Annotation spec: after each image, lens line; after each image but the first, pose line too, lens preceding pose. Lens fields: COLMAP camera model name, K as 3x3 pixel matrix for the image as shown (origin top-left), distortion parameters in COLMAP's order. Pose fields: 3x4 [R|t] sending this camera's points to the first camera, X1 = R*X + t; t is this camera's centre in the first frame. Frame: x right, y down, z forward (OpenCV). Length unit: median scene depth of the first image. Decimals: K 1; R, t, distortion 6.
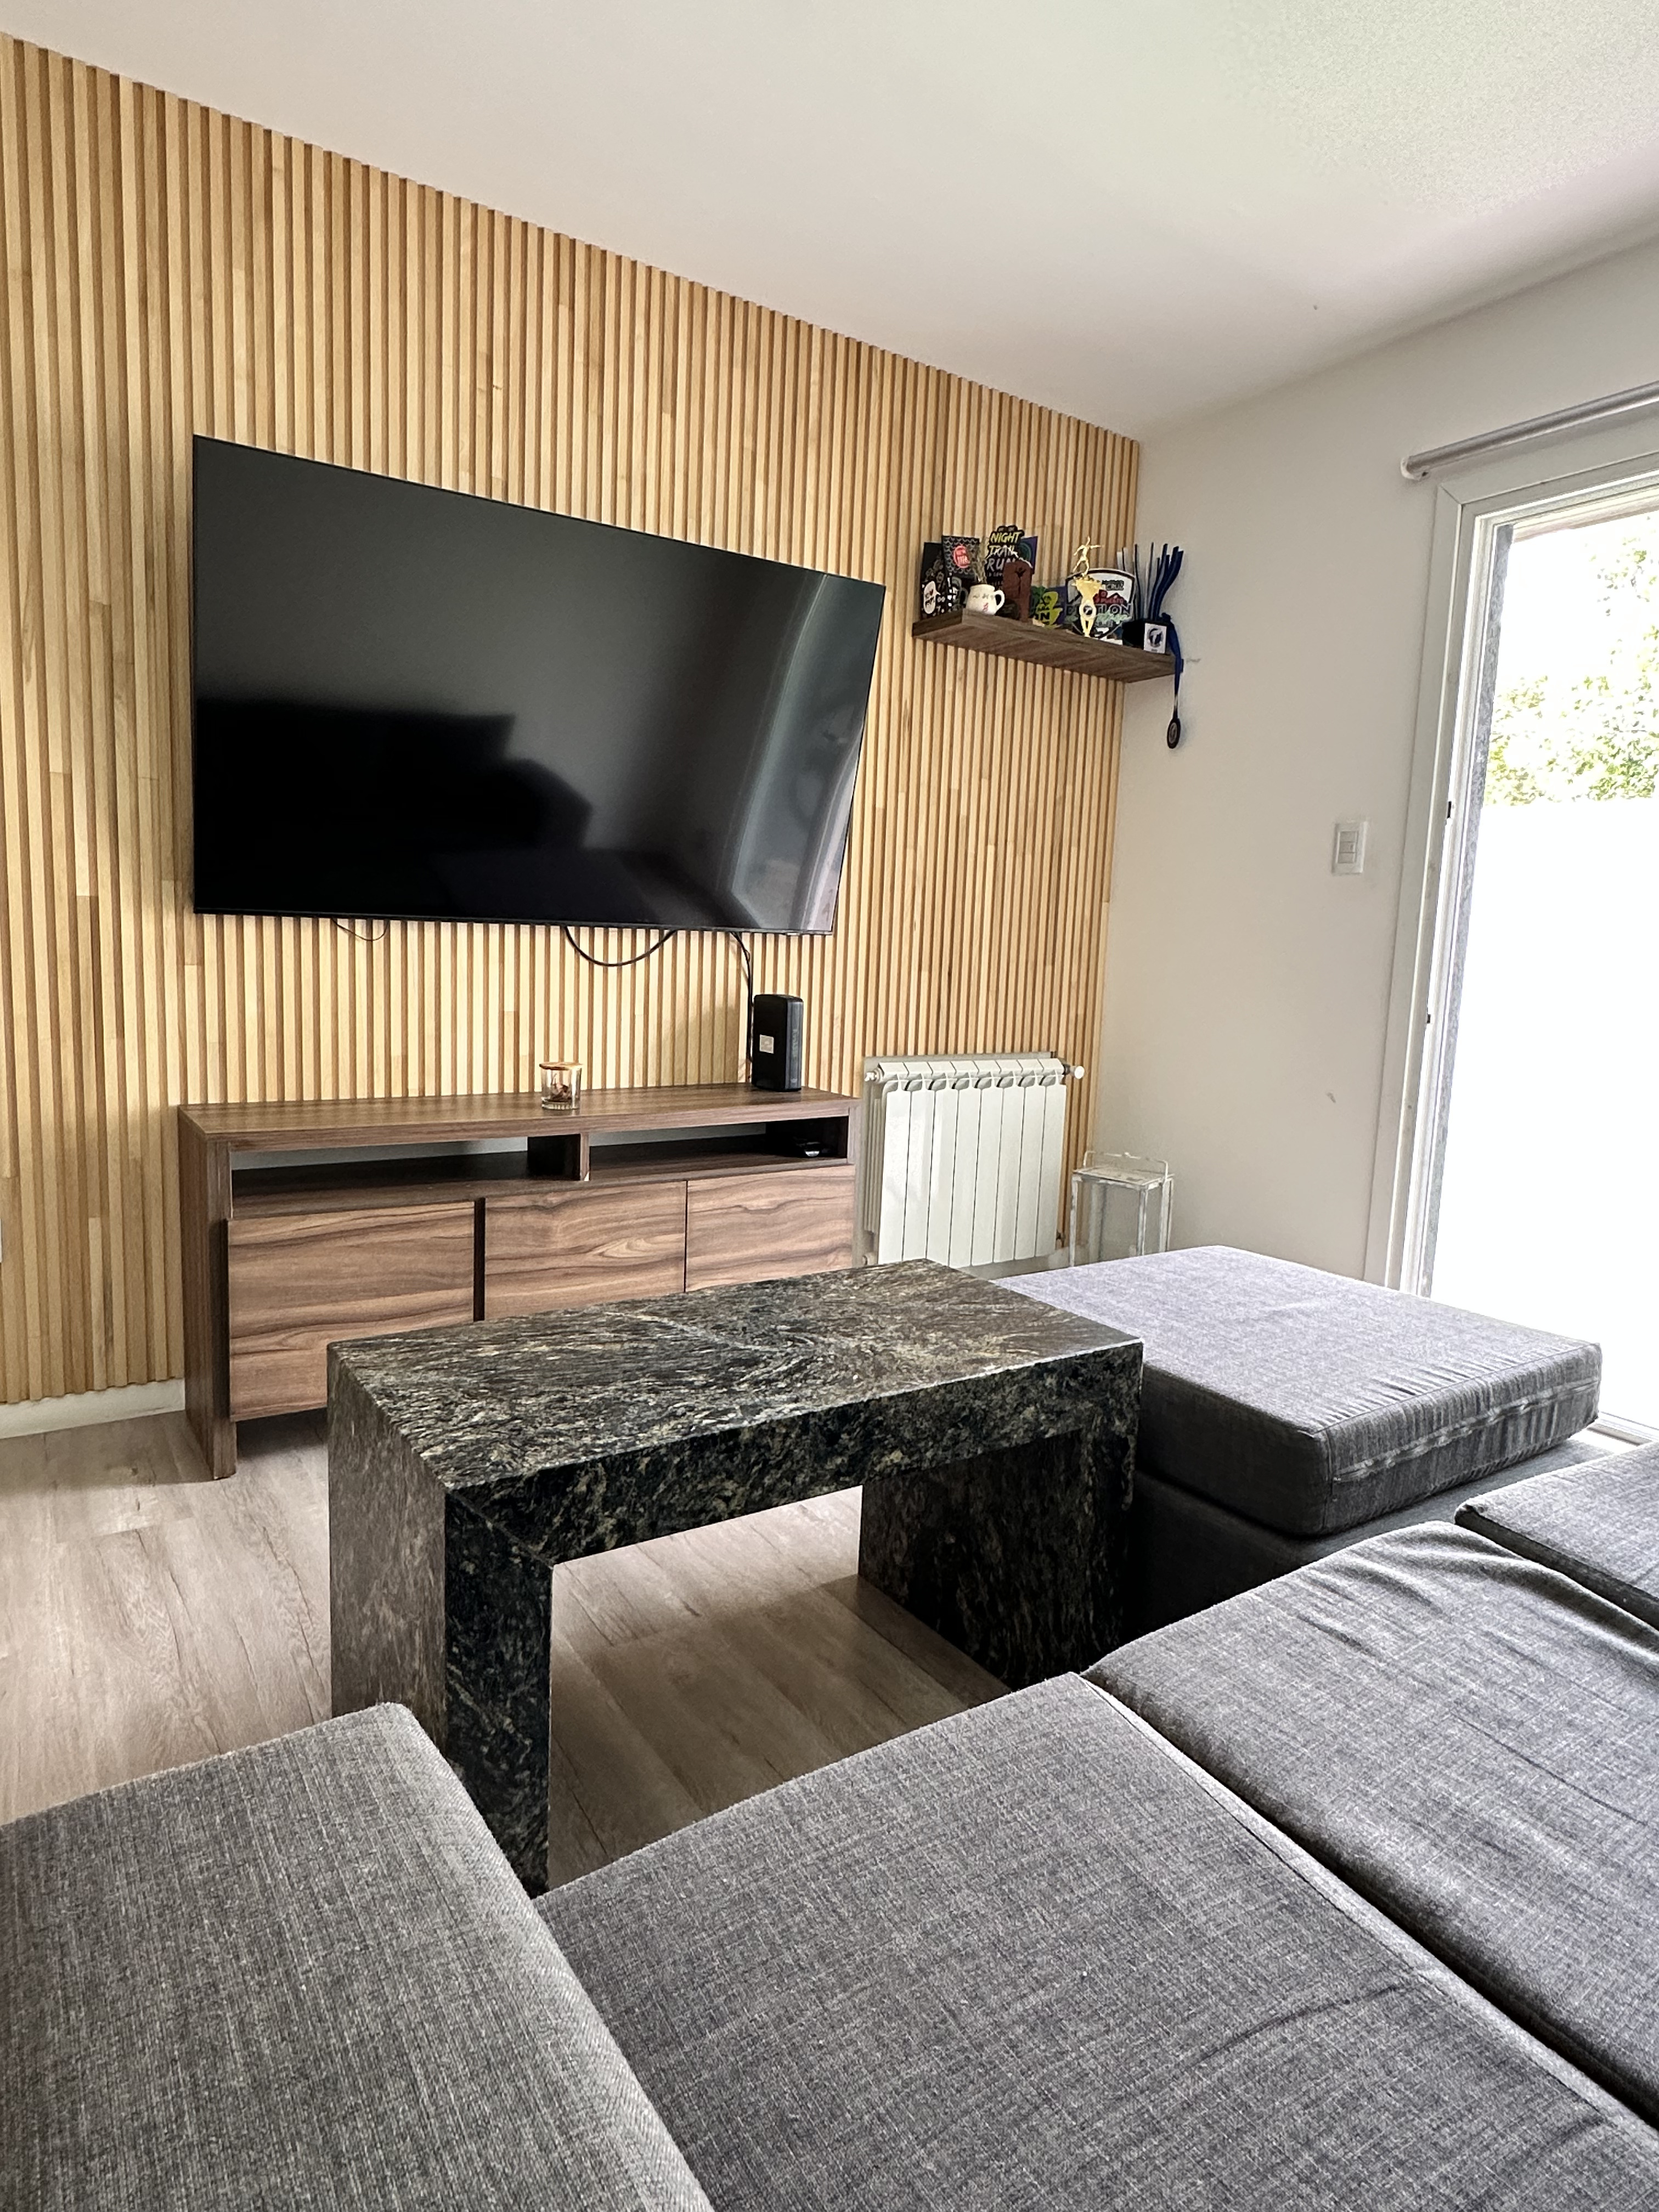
lens RADIAL K [[1276.4, 0, 827.5], [0, 1276.4, 1098.0], [0, 0, 1]] dist [-0.007673, -0.002951]
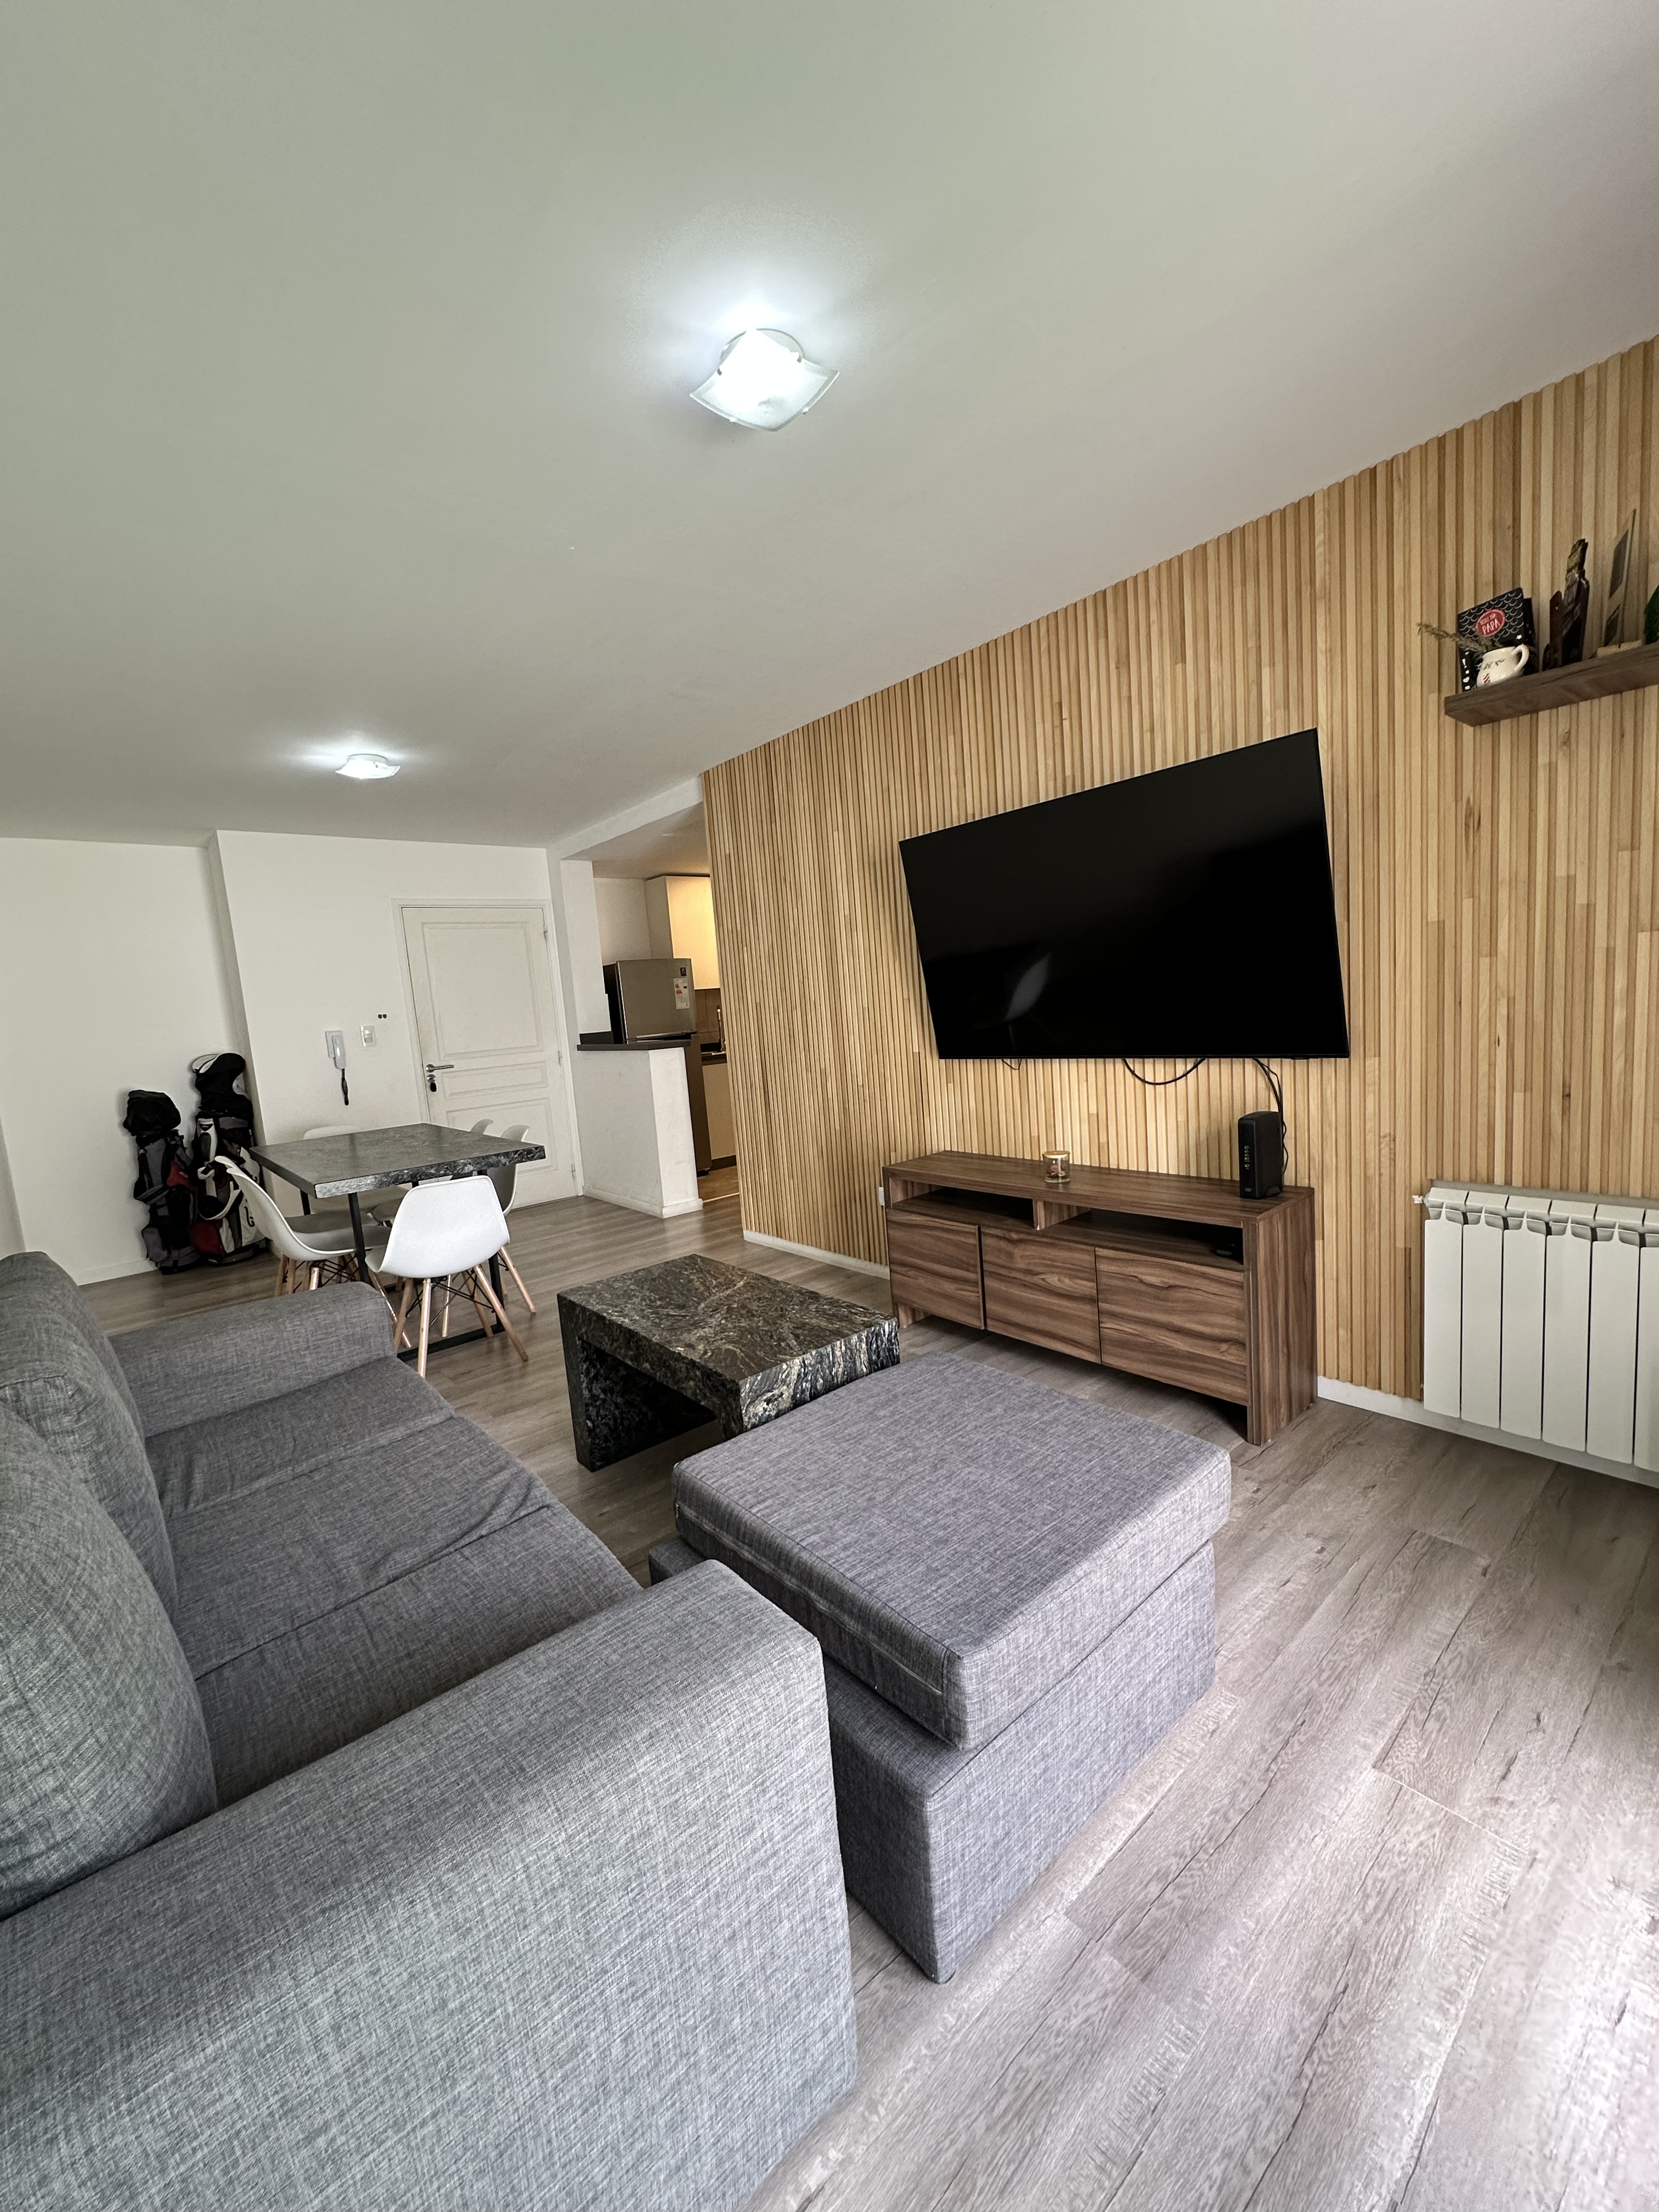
lens RADIAL K [[888.2, 0, 832.8], [0, 888.2, 1107.1], [0, 0, 1]] dist [-0.003499, -0.000025]
pose [[0.103107, 0.074409, -0.991883, 0.794952], [-0.044939, 0.996528, 0.070086, -0.139738], [0.993655, 0.037348, 0.106093, 0.590646]]
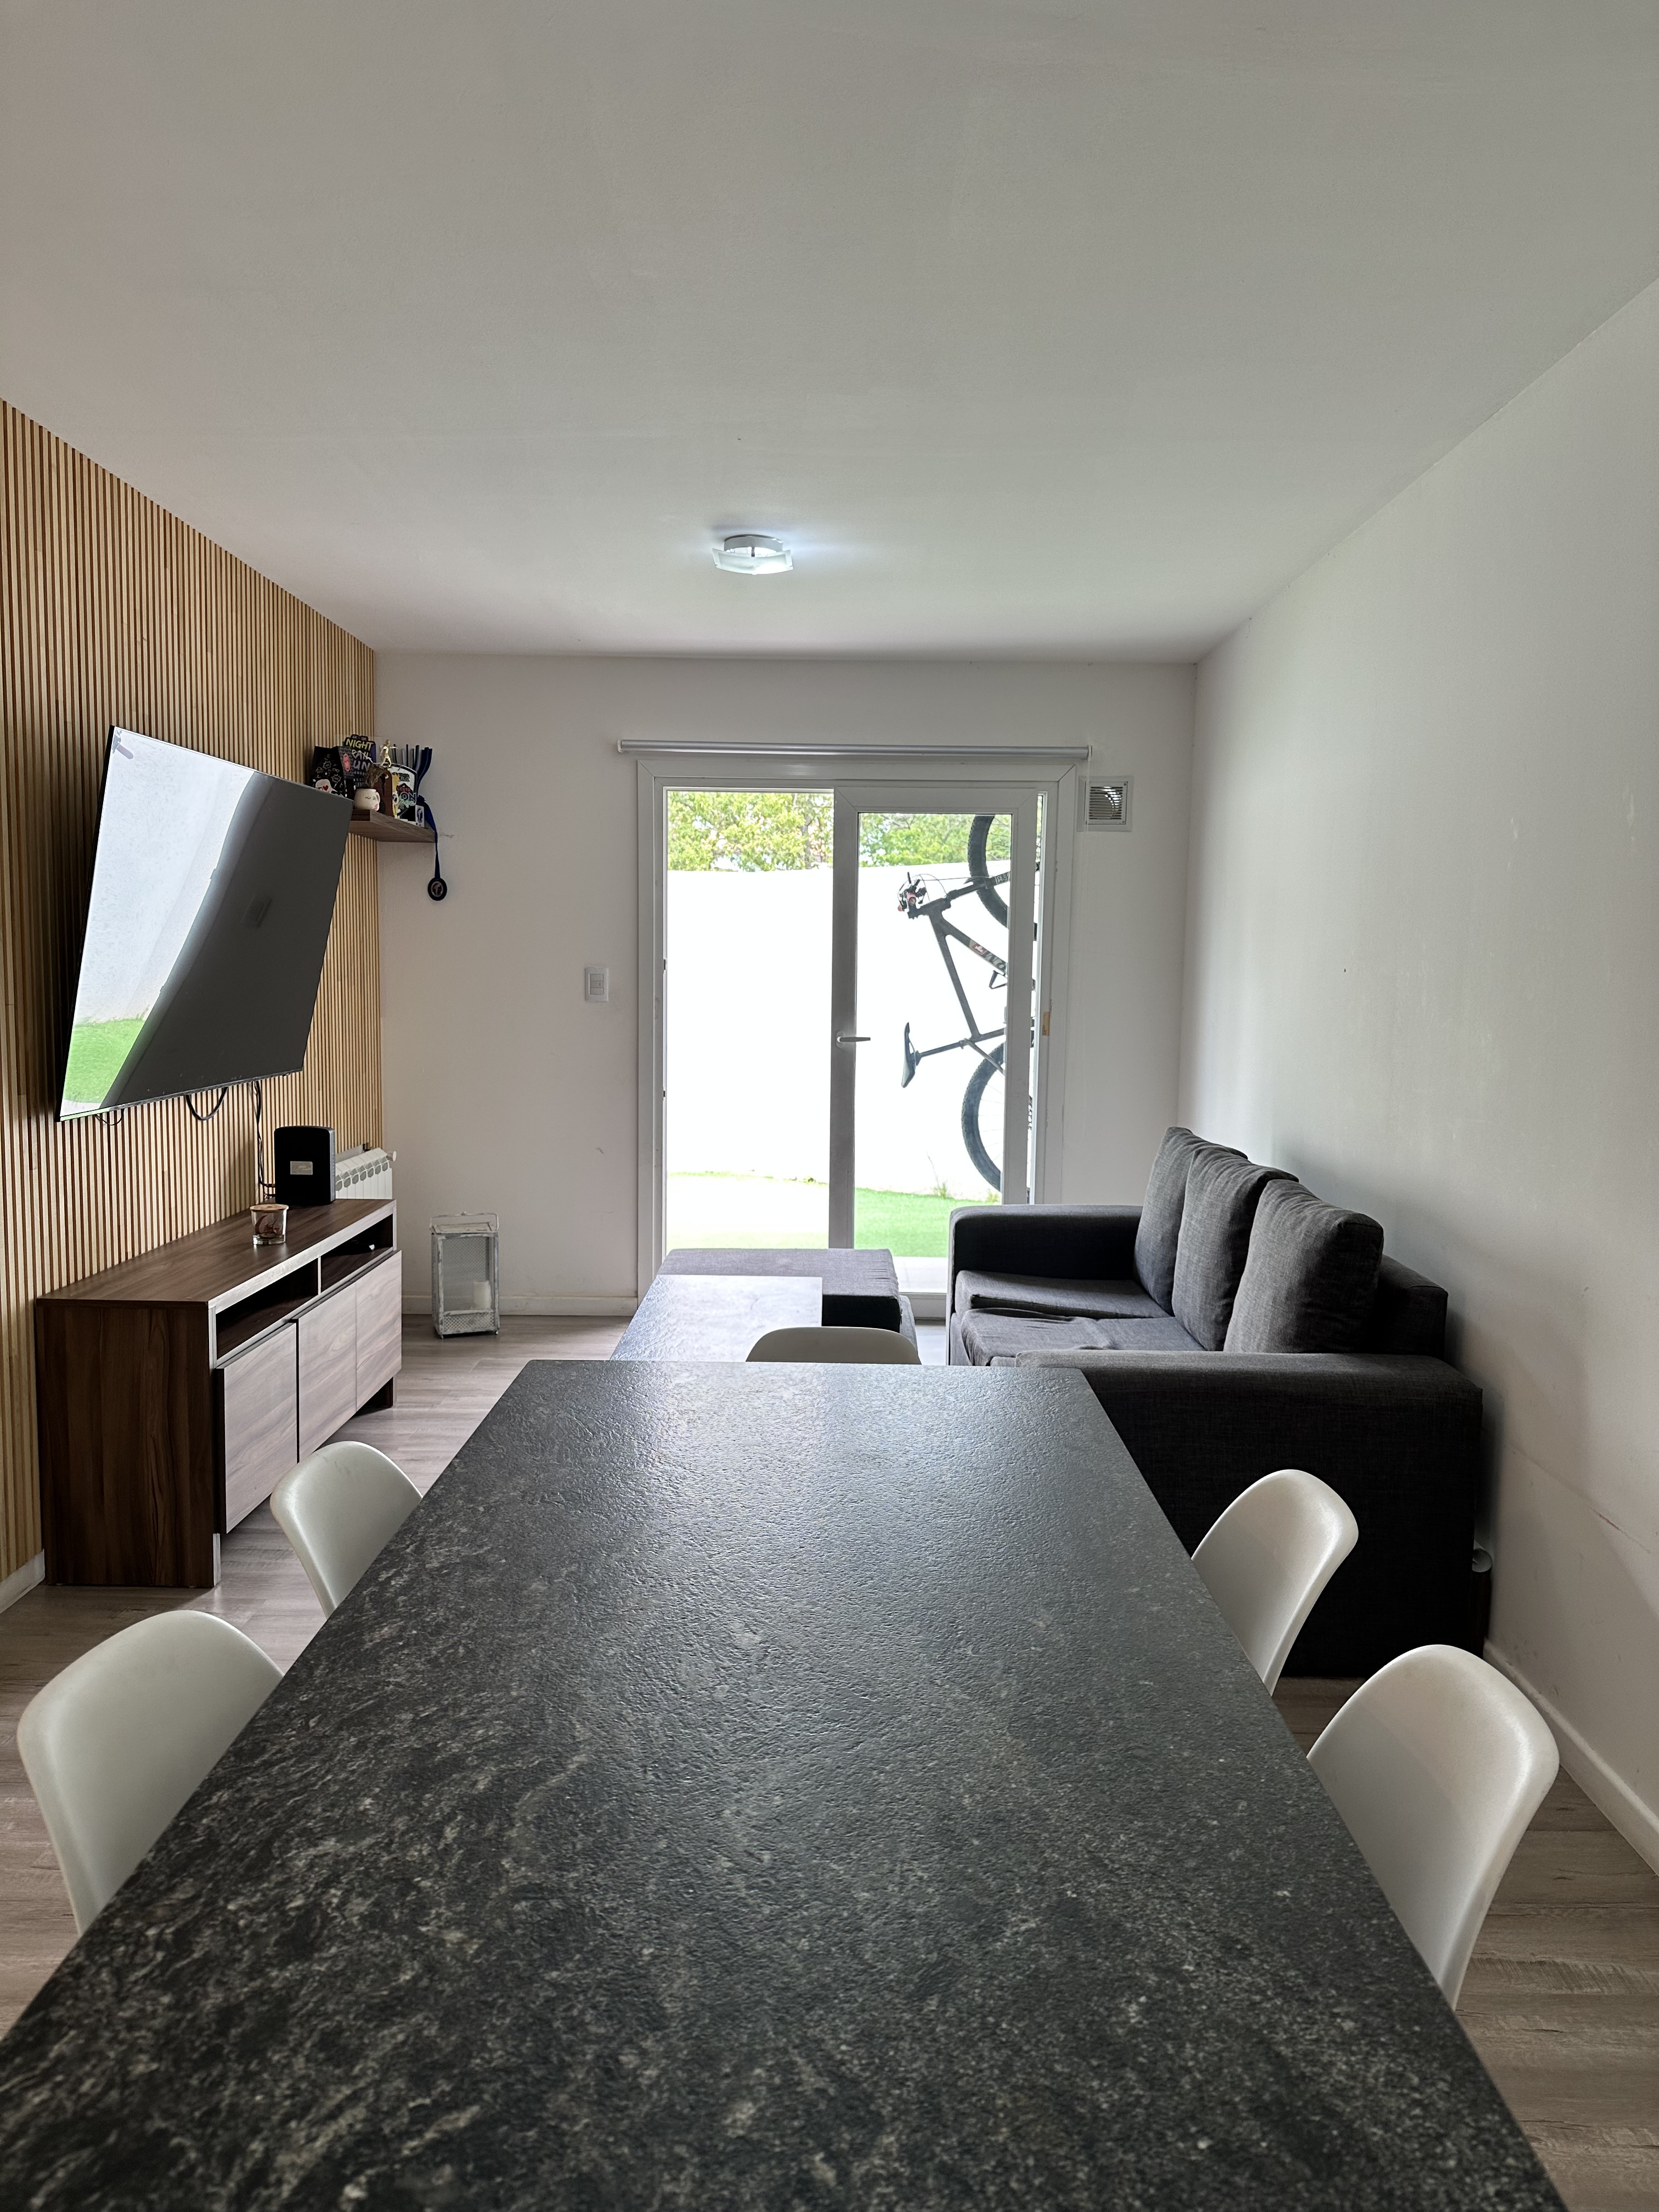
lens RADIAL K [[1559.6, 0, 831.3], [0, 1559.6, 1106.6], [0, 0, 1]] dist [0.027589, -0.036665]
pose [[0.561040, -0.110152, 0.820427, -1.081042], [0.118376, 0.991597, 0.052183, -0.130185], [-0.819281, 0.067843, 0.569365, -0.286897]]
